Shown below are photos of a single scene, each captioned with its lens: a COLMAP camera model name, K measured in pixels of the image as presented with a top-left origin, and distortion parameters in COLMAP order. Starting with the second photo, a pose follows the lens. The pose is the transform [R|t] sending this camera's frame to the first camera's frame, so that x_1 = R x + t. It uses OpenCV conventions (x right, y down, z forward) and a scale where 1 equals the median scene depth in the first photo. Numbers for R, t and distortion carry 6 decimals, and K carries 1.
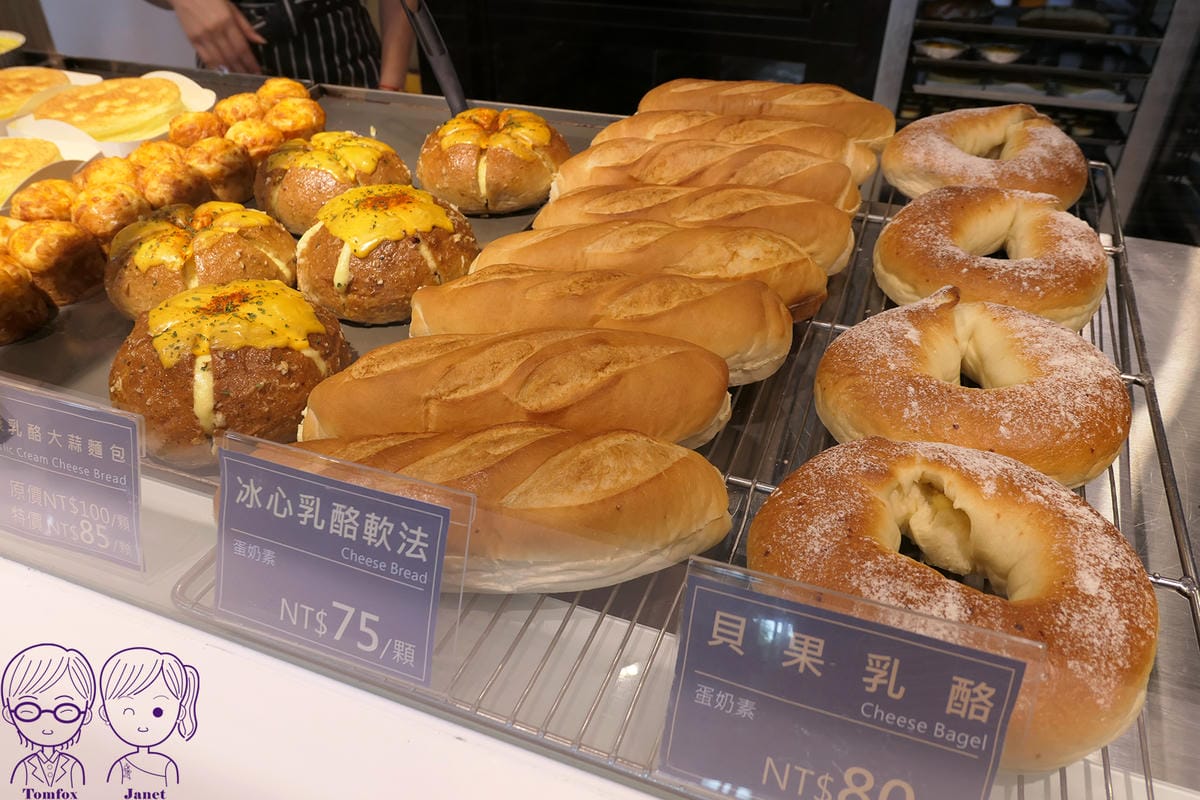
lens RADIAL K [[832.1, 0, 597.6], [0, 832.1, 411.3], [0, 0, 1]] dist [-0.017014, -0.004454]
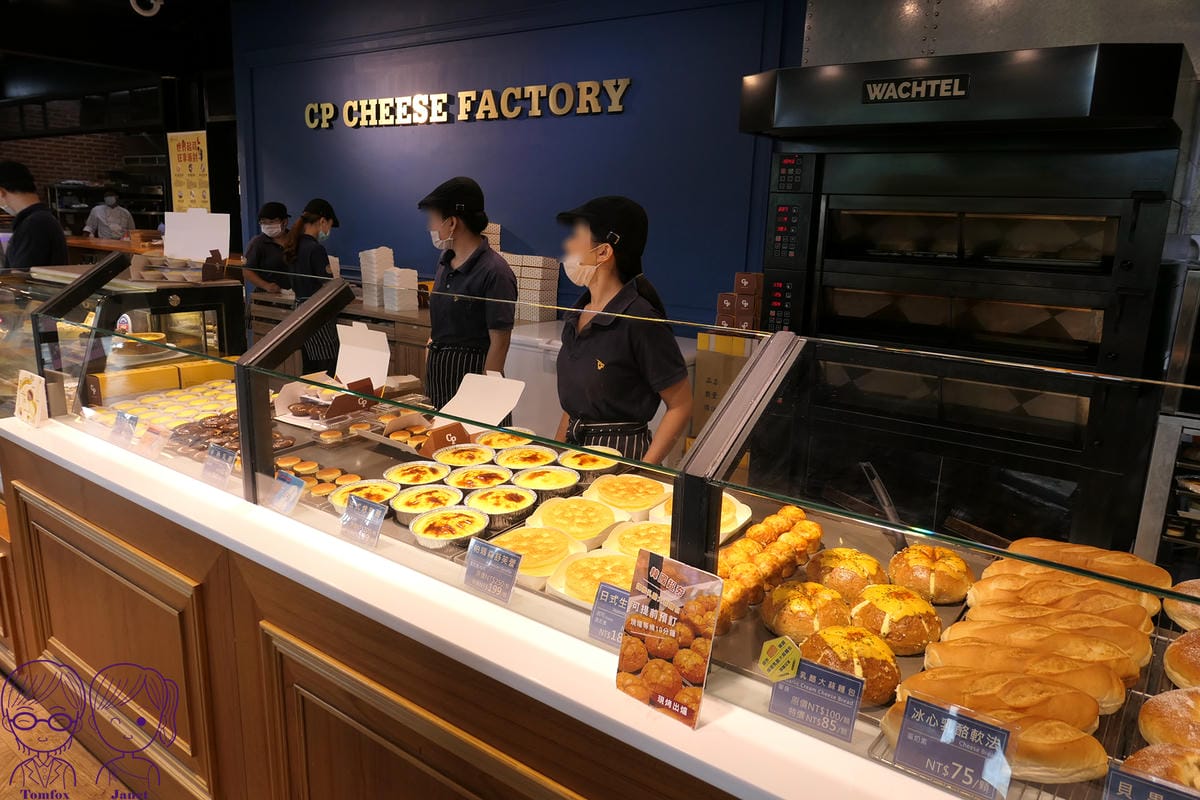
lens RADIAL K [[832.1, 0, 597.6], [0, 832.1, 411.3], [0, 0, 1]] dist [-0.017014, -0.004454]
pose [[0.959229, 0.092576, -0.267037, -0.505140], [-0.186888, 0.916546, -0.353576, 0.216580], [0.212019, 0.389066, 0.896480, -1.296643]]
